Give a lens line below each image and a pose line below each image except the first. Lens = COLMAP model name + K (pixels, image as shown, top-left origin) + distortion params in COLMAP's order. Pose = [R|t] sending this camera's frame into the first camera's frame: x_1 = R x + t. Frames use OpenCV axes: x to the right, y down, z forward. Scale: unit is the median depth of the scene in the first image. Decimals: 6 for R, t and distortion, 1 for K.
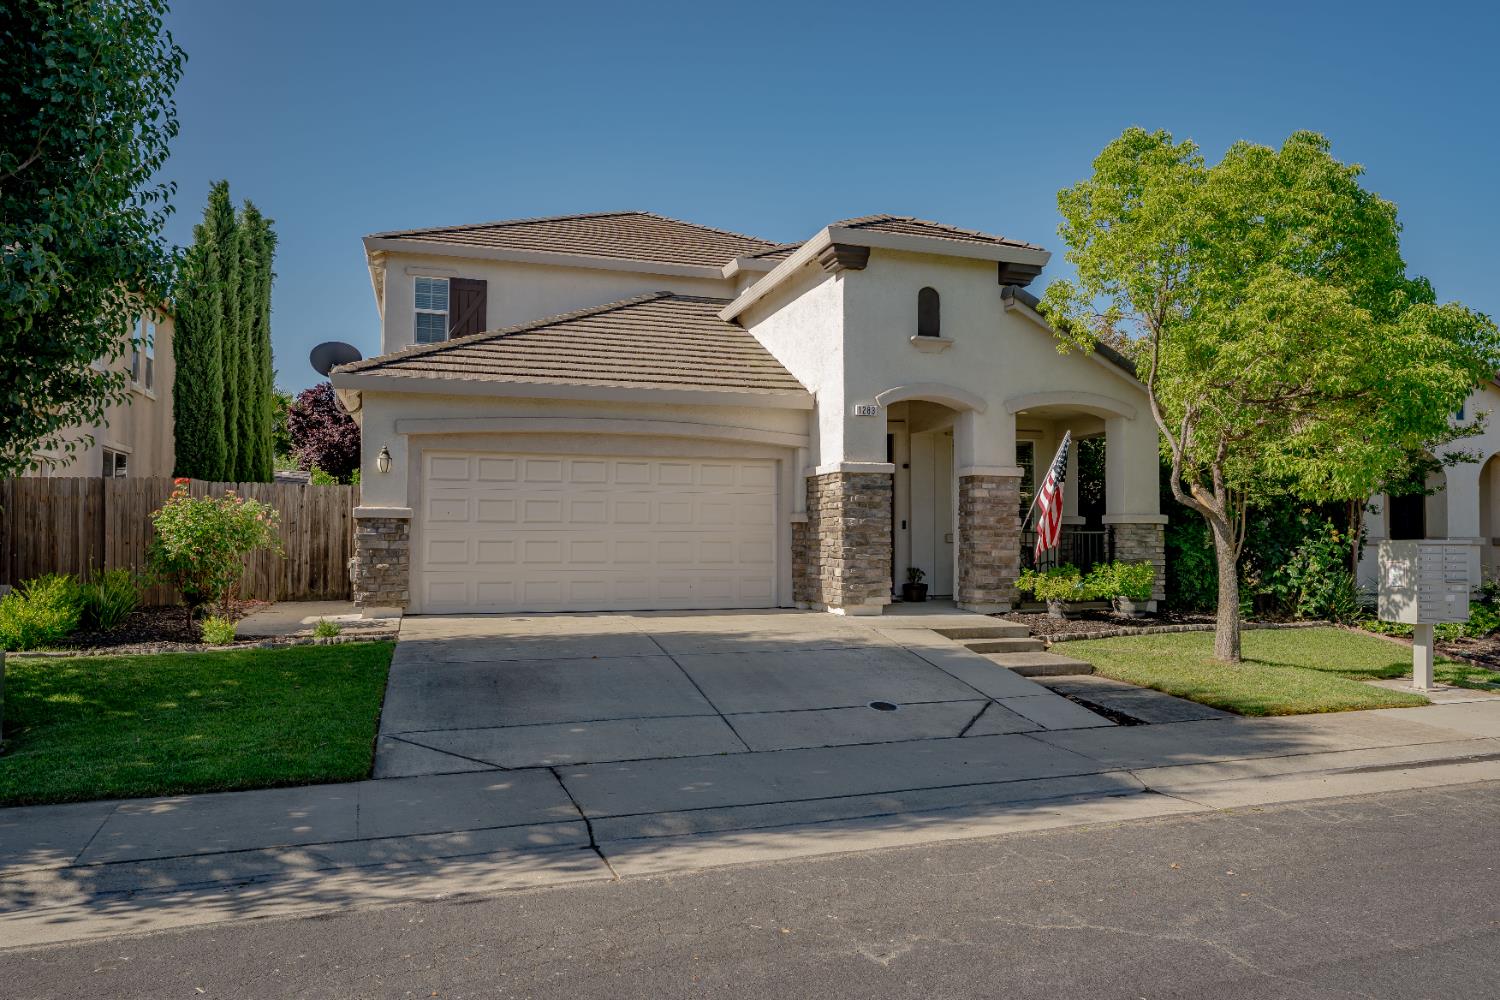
lens RADIAL K [[979.0, 0, 749.7], [0, 979.0, 501.1], [0, 0, 1]] dist [0.003391, -0.000021]
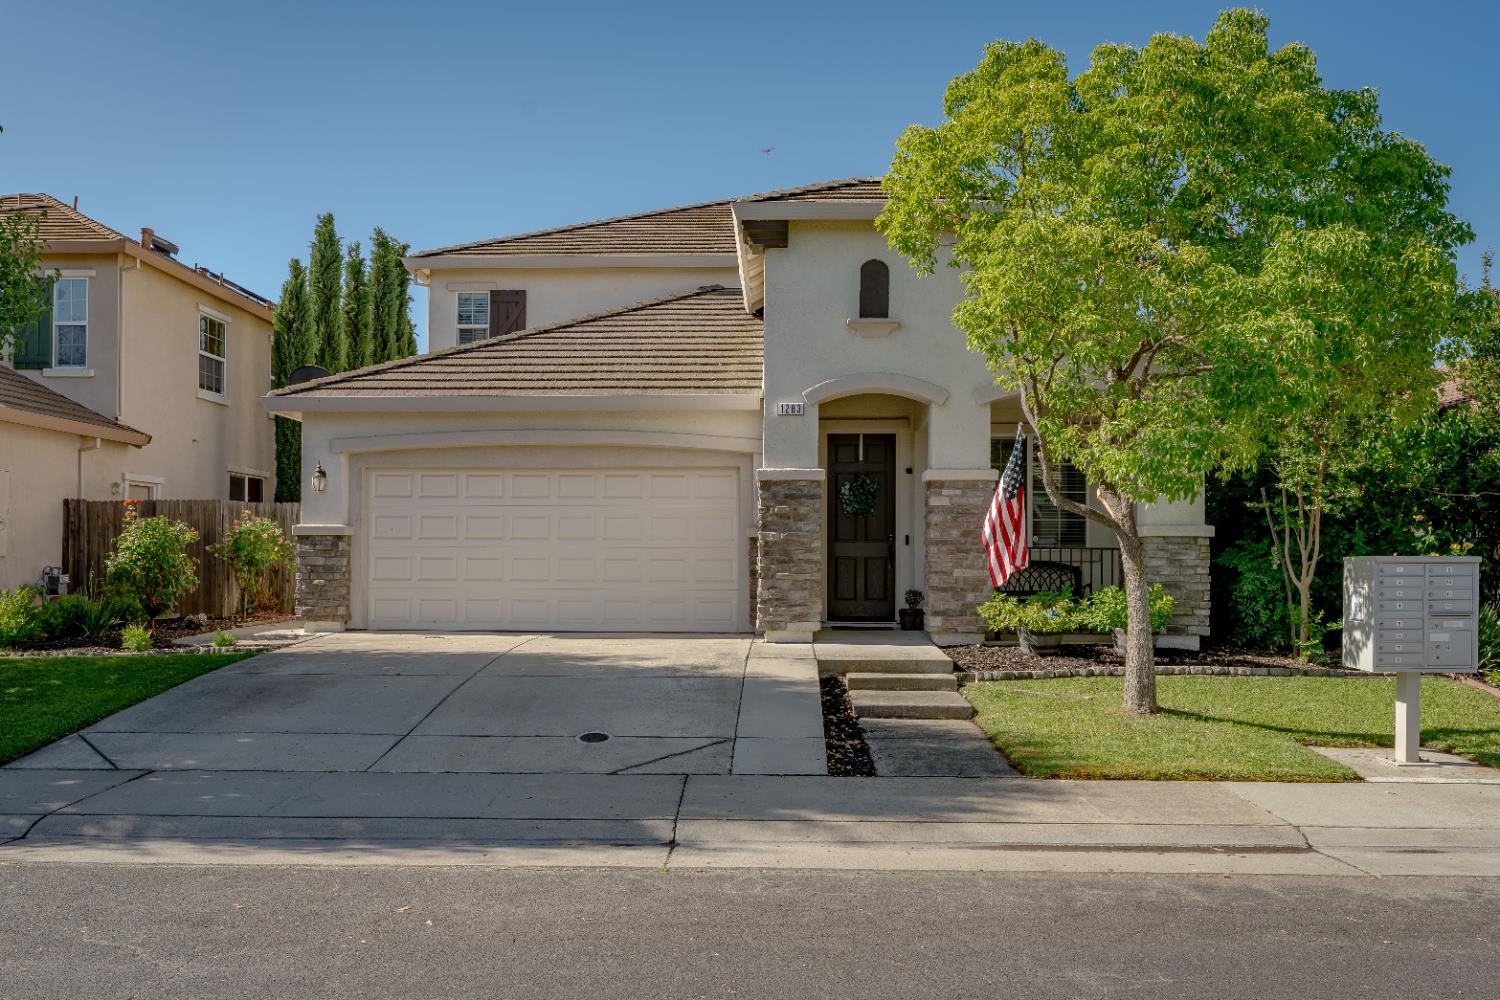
lens RADIAL K [[1099.2, 0, 744.8], [0, 1099.2, 546.6], [0, 0, 1]] dist [0.003014, 0.003251]
pose [[0.940106, -0.002569, -0.340872, 0.418404], [0.011572, 0.999636, 0.024381, 0.005955], [0.340685, -0.026865, 0.939794, 0.061774]]
